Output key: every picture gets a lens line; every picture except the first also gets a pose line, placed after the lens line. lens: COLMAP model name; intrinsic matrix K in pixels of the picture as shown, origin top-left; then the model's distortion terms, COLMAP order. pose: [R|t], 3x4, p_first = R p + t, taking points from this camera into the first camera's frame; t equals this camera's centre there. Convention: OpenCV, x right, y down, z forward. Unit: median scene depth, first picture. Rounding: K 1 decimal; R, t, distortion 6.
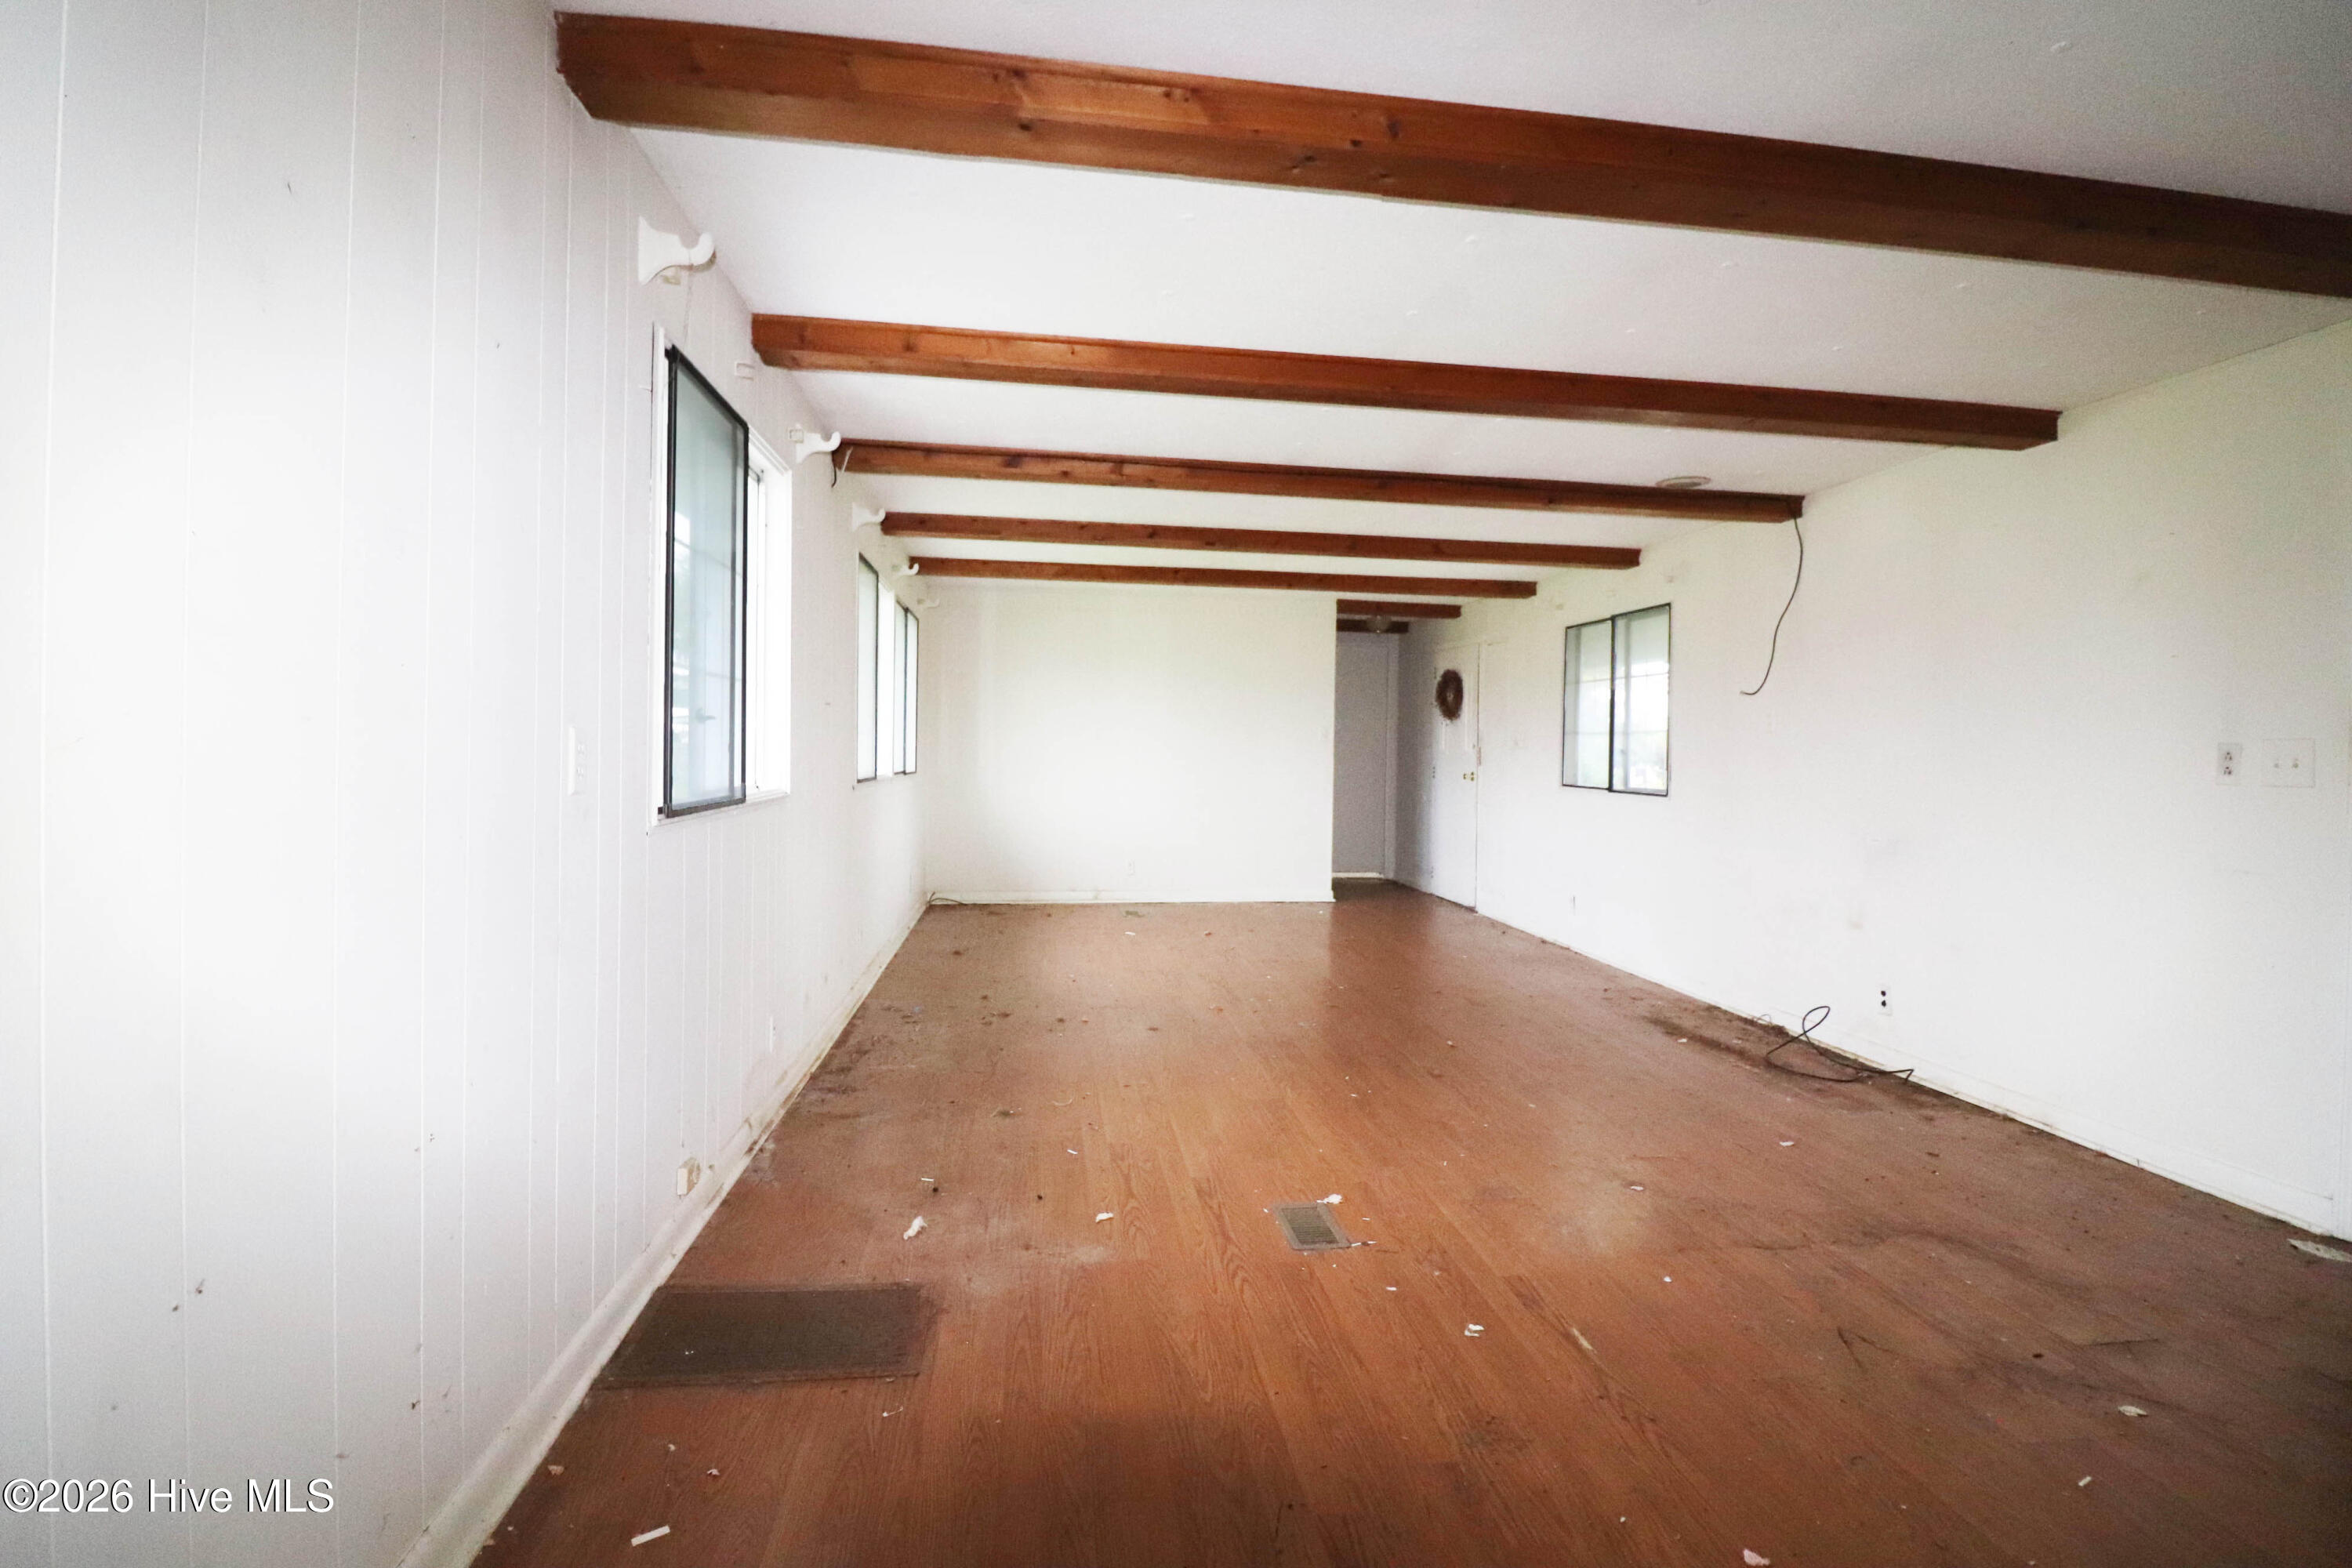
lens RADIAL K [[1081.2, 0, 1176.8], [0, 1081.2, 762.6], [0, 0, 1]] dist [-0.005556, -0.010858]
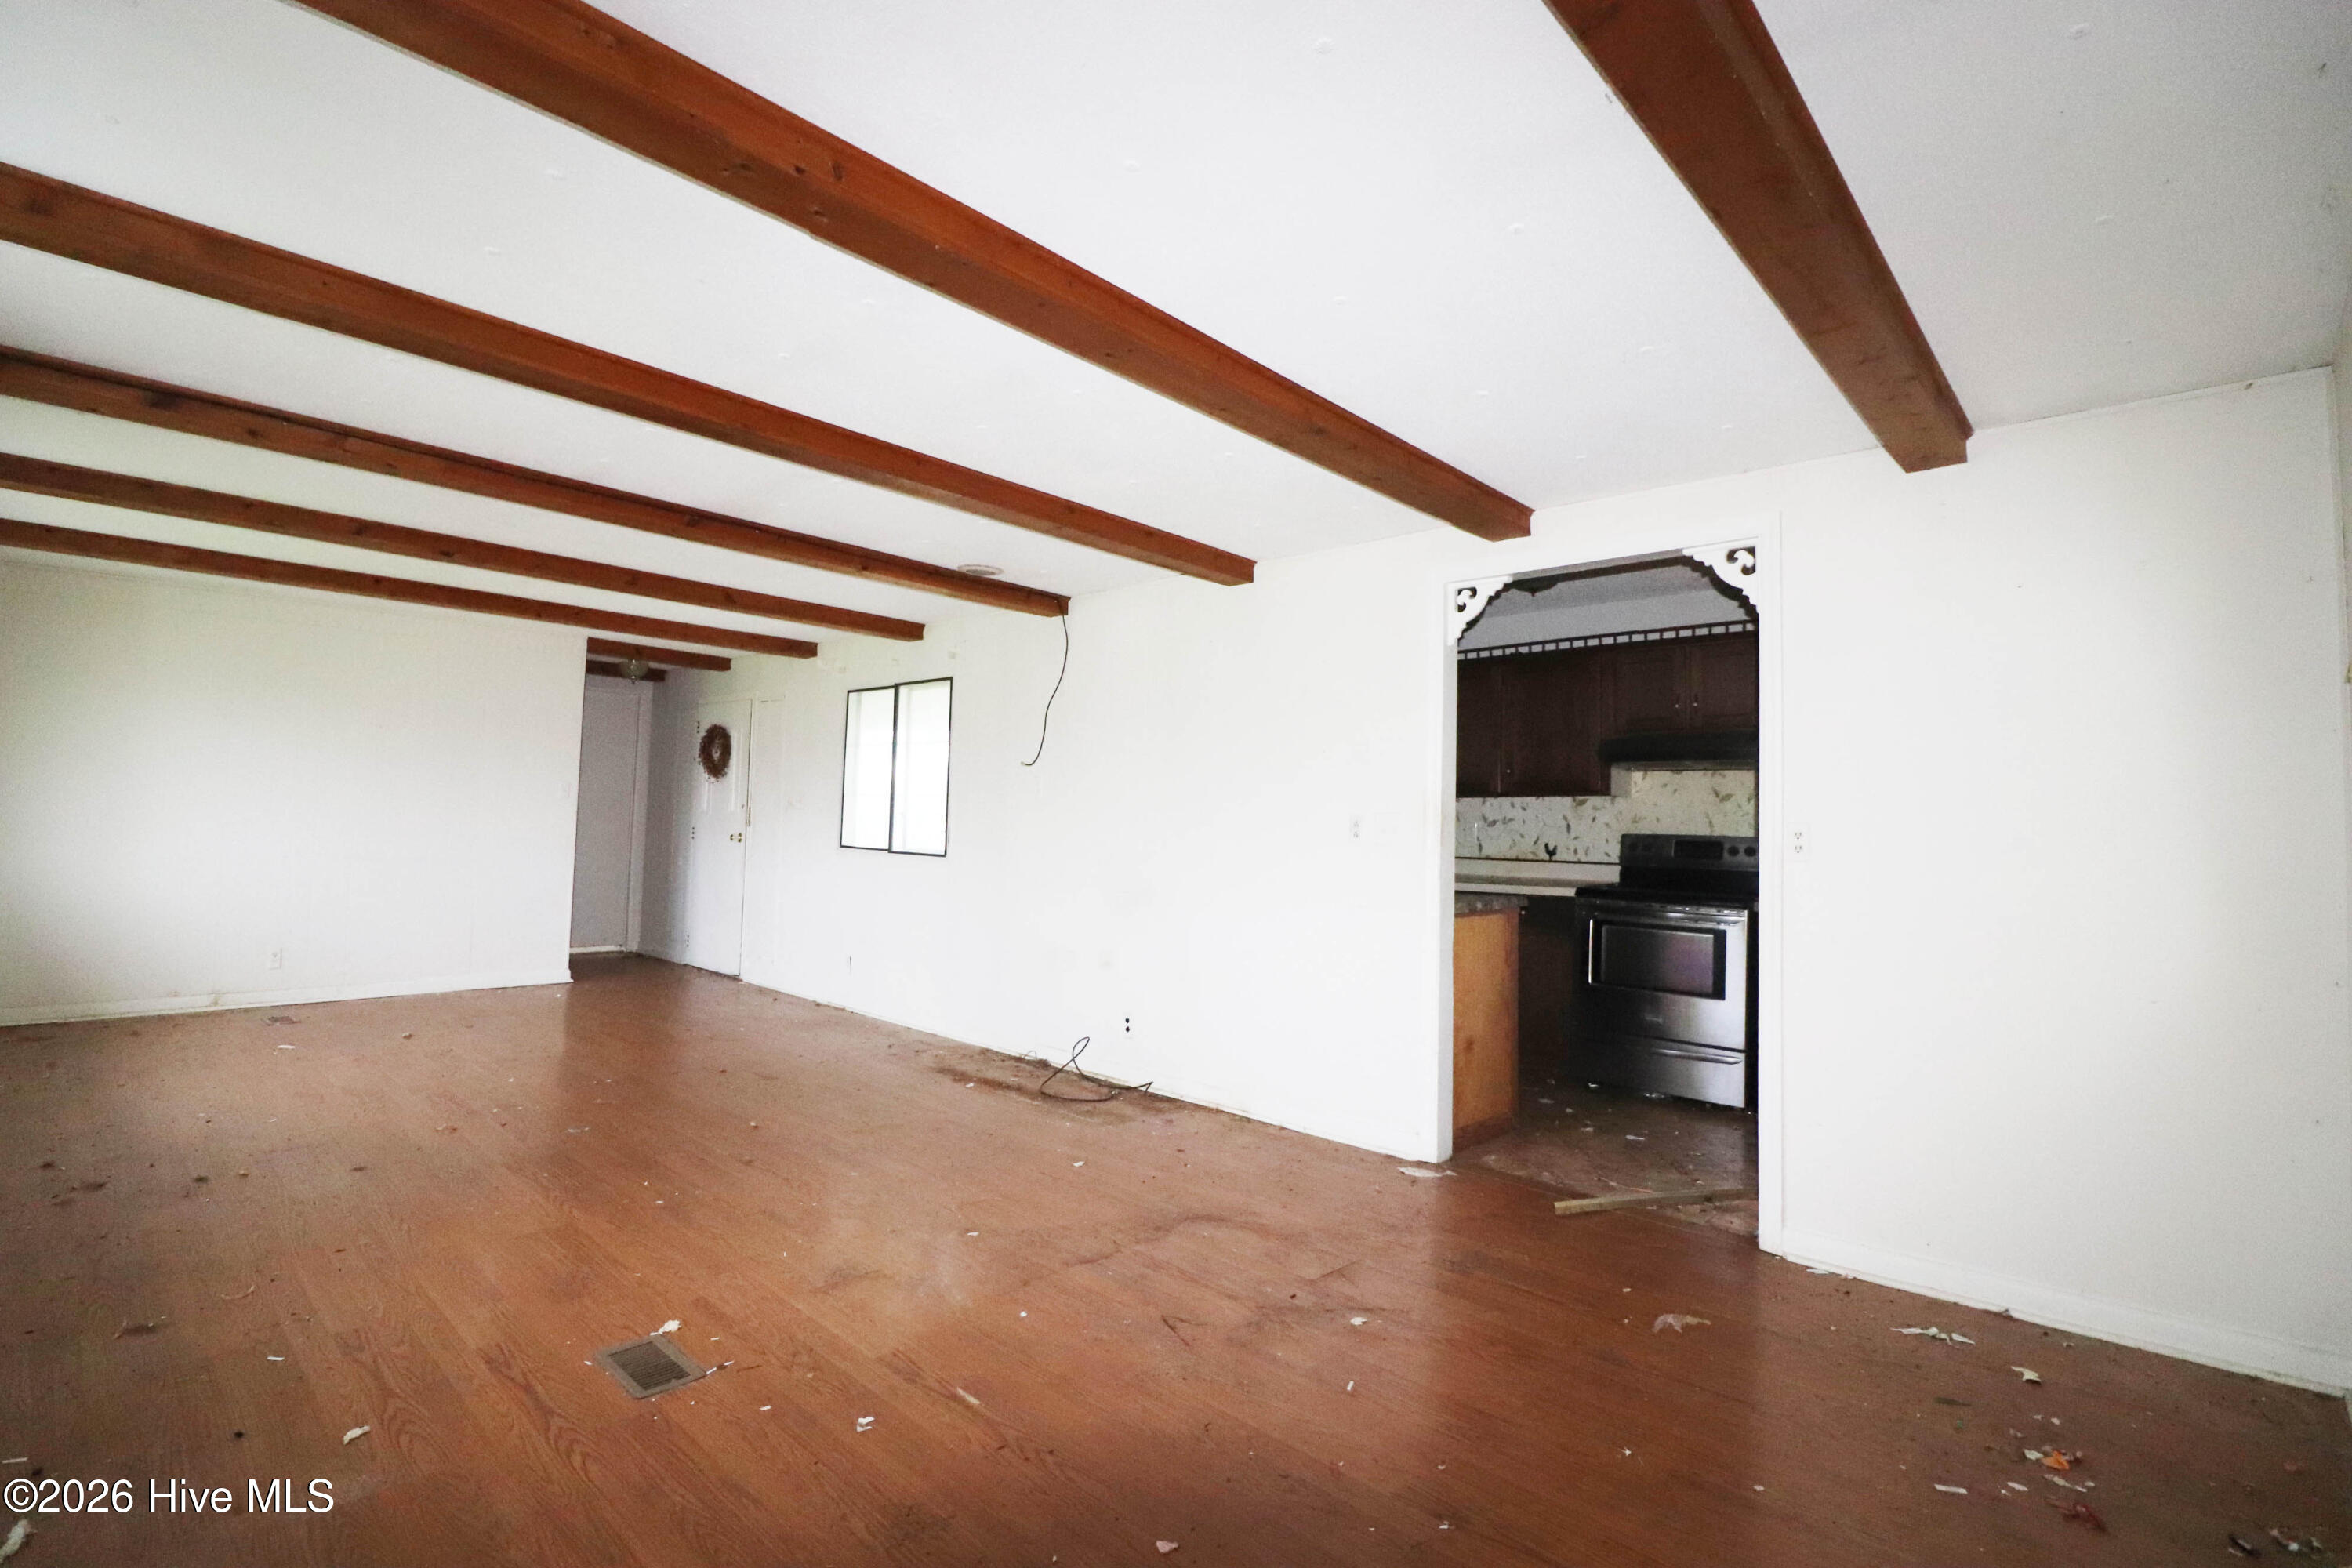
lens RADIAL K [[1081.2, 0, 1163.3], [0, 1081.2, 773.9], [0, 0, 1]] dist [-0.005556, -0.010858]
pose [[0.773457, 0.034910, 0.632887, -0.088994], [-0.007118, 0.998898, -0.046401, -0.003706], [-0.633809, 0.031385, 0.772852, 0.047837]]
